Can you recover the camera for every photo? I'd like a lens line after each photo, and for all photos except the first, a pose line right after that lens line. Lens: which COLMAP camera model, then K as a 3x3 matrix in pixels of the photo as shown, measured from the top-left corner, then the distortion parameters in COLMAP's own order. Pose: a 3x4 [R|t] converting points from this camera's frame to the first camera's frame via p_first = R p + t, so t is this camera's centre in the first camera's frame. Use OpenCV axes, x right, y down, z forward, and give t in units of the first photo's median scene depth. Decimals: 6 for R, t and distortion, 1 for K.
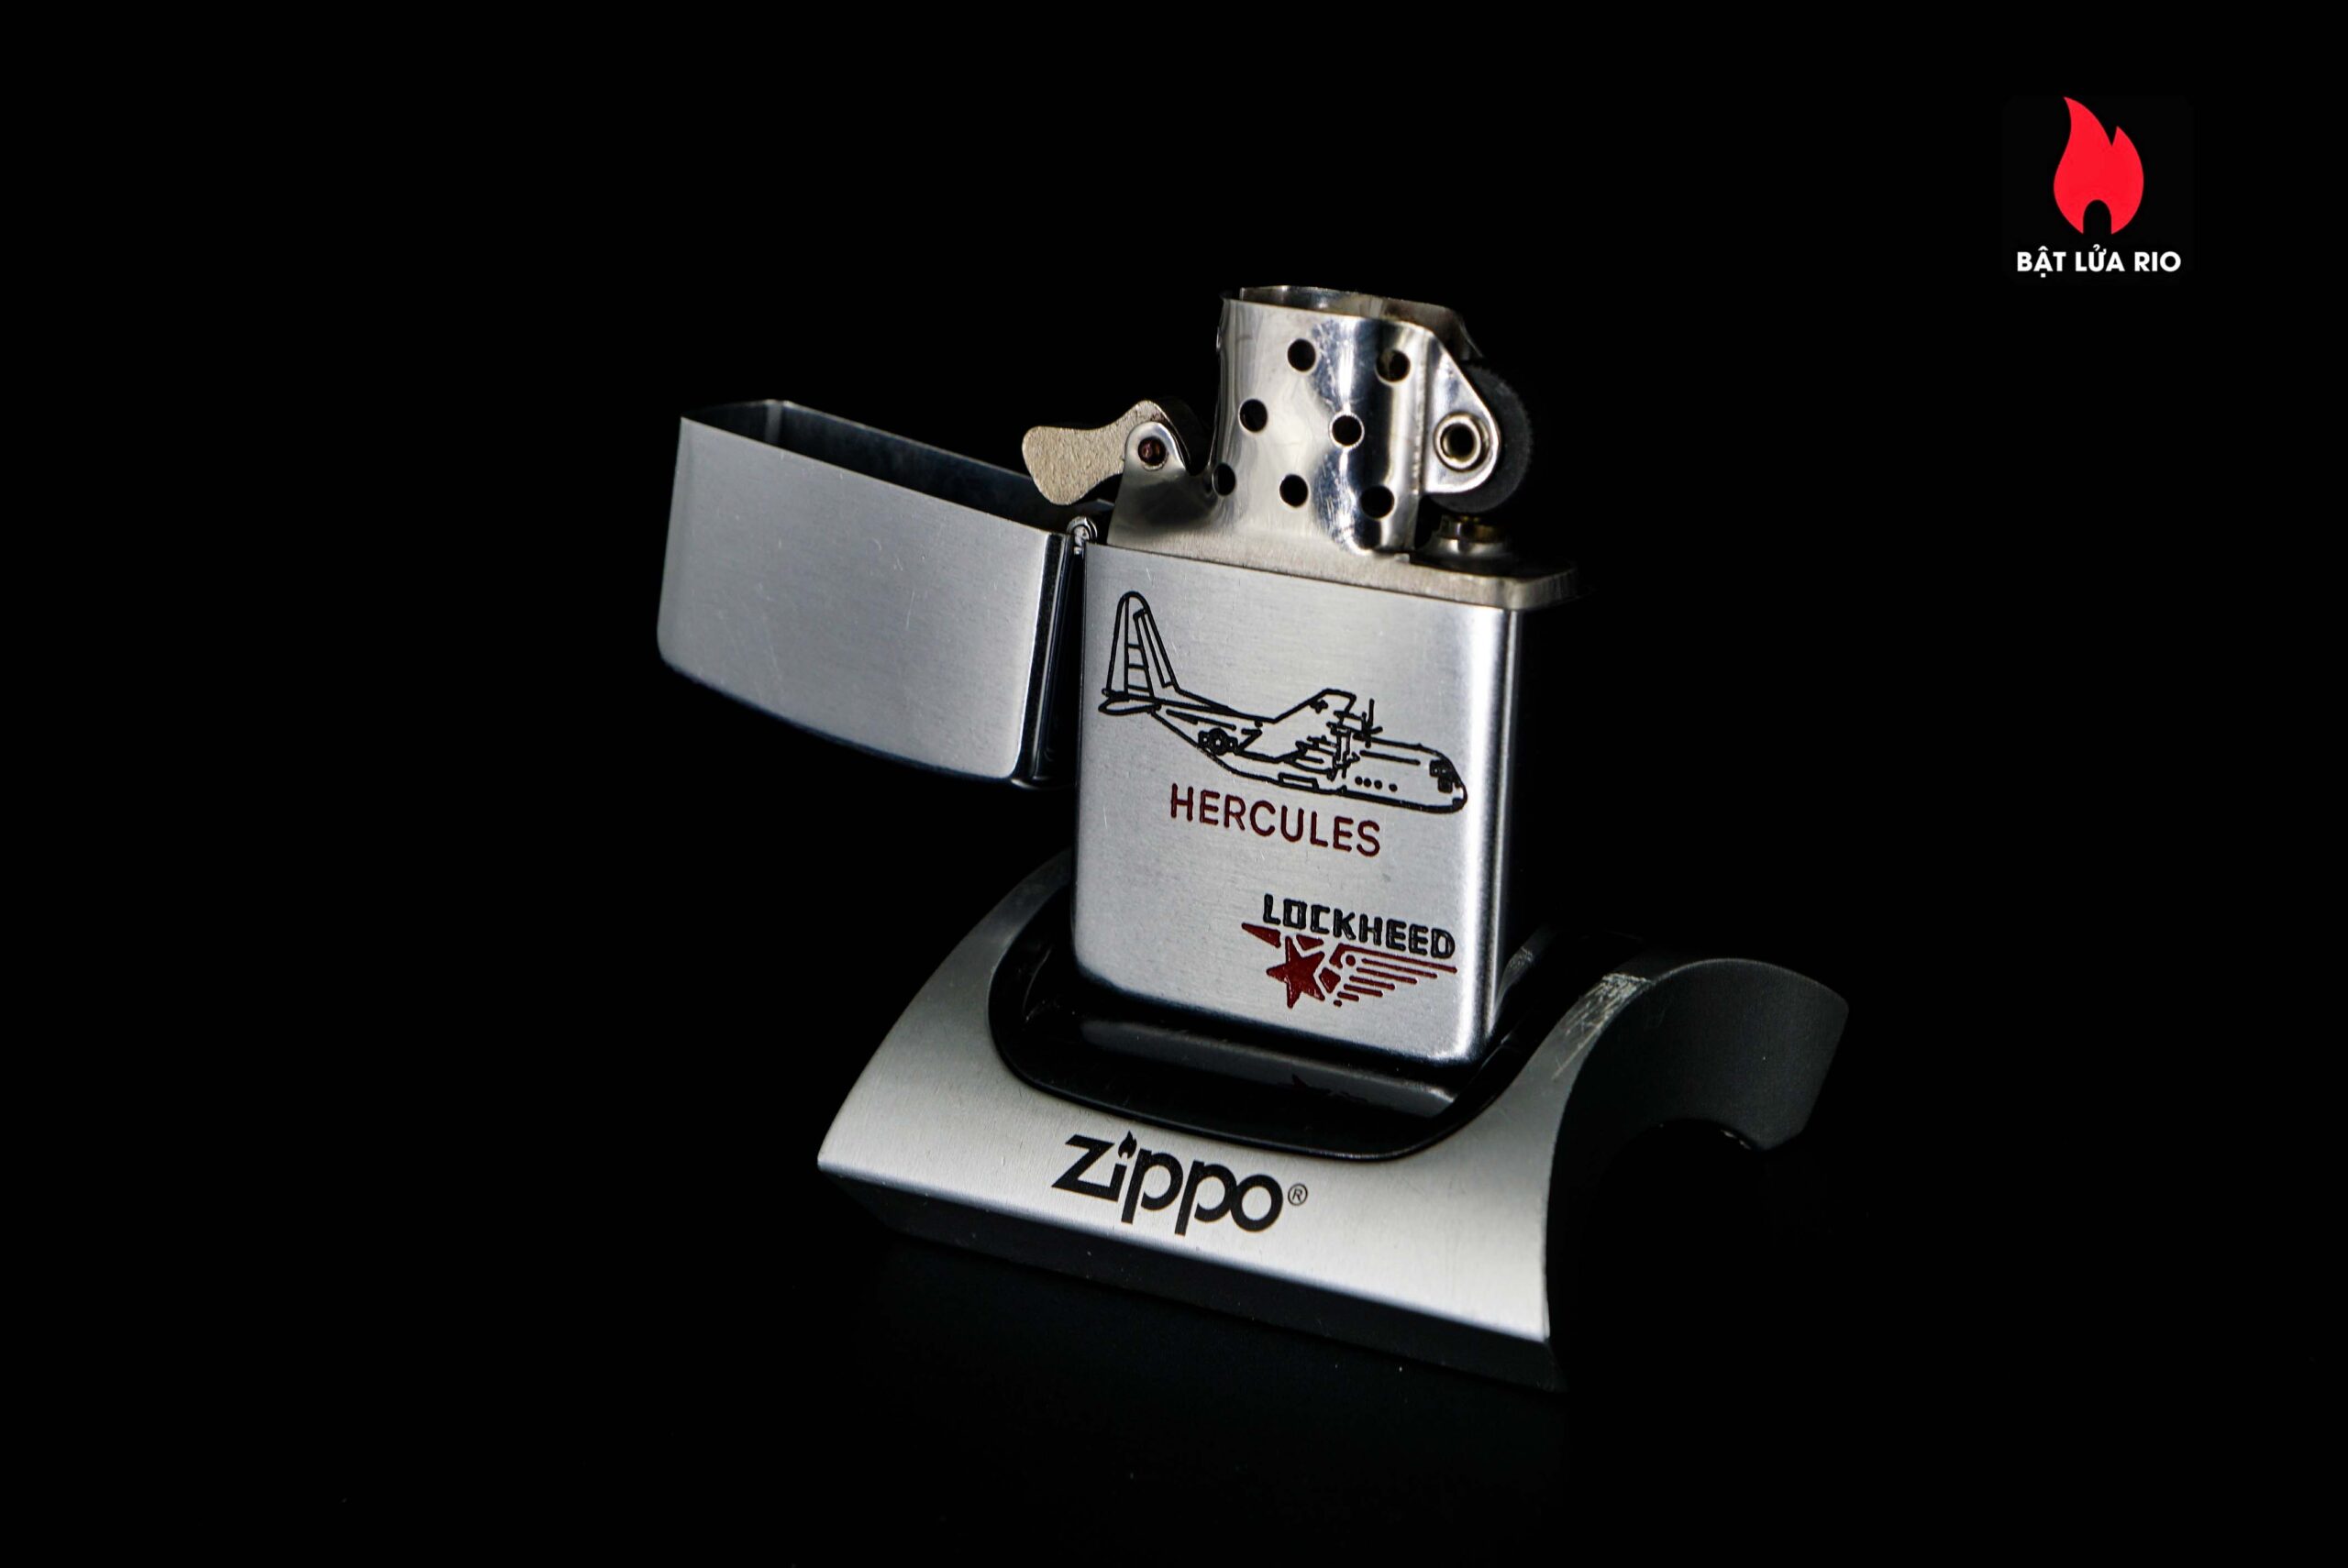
lens RADIAL K [[5582.2, 0, 1172.2], [0, 5582.2, 852.9], [0, 0, 1]] dist [0.314187, -0.006608]
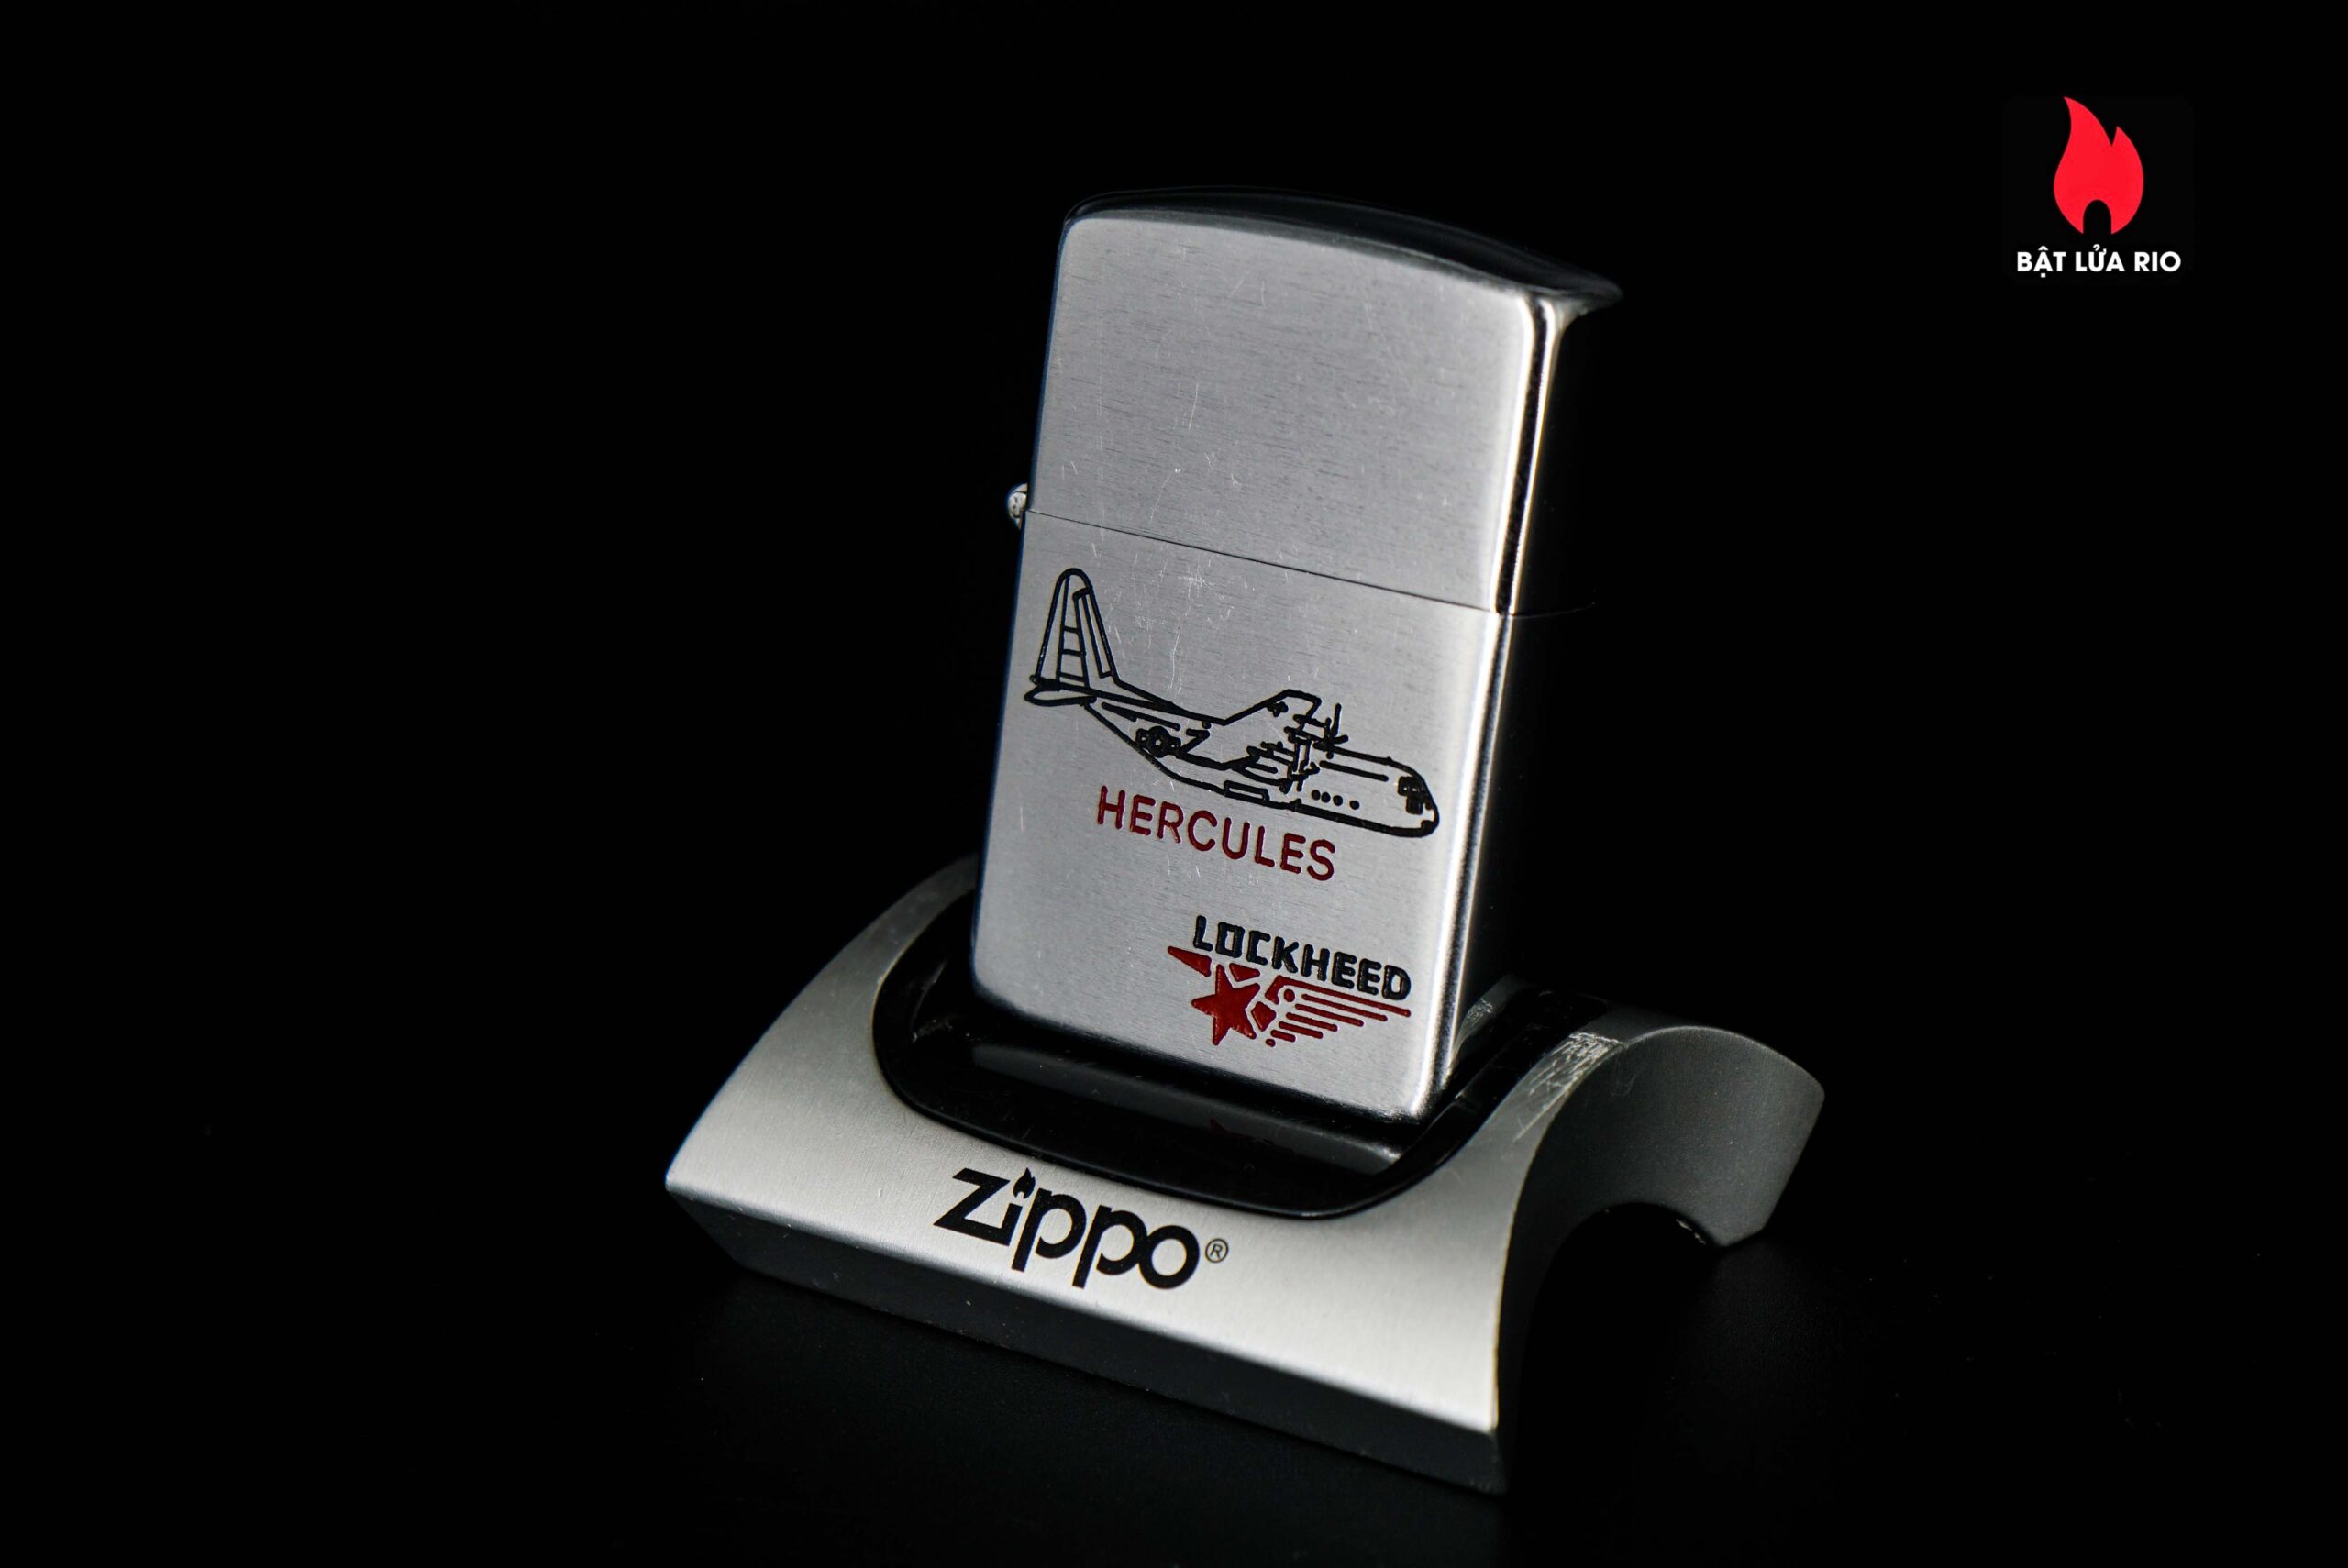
lens RADIAL K [[5582.2, 0, 1172.2], [0, 5582.2, 852.9], [0, 0, 1]] dist [0.314187, -0.006608]
pose [[0.995431, 0.077457, 0.055840, -0.038456], [-0.075737, 0.996605, -0.032285, 0.026776], [-0.058151, 0.027909, 0.997918, 0.107757]]
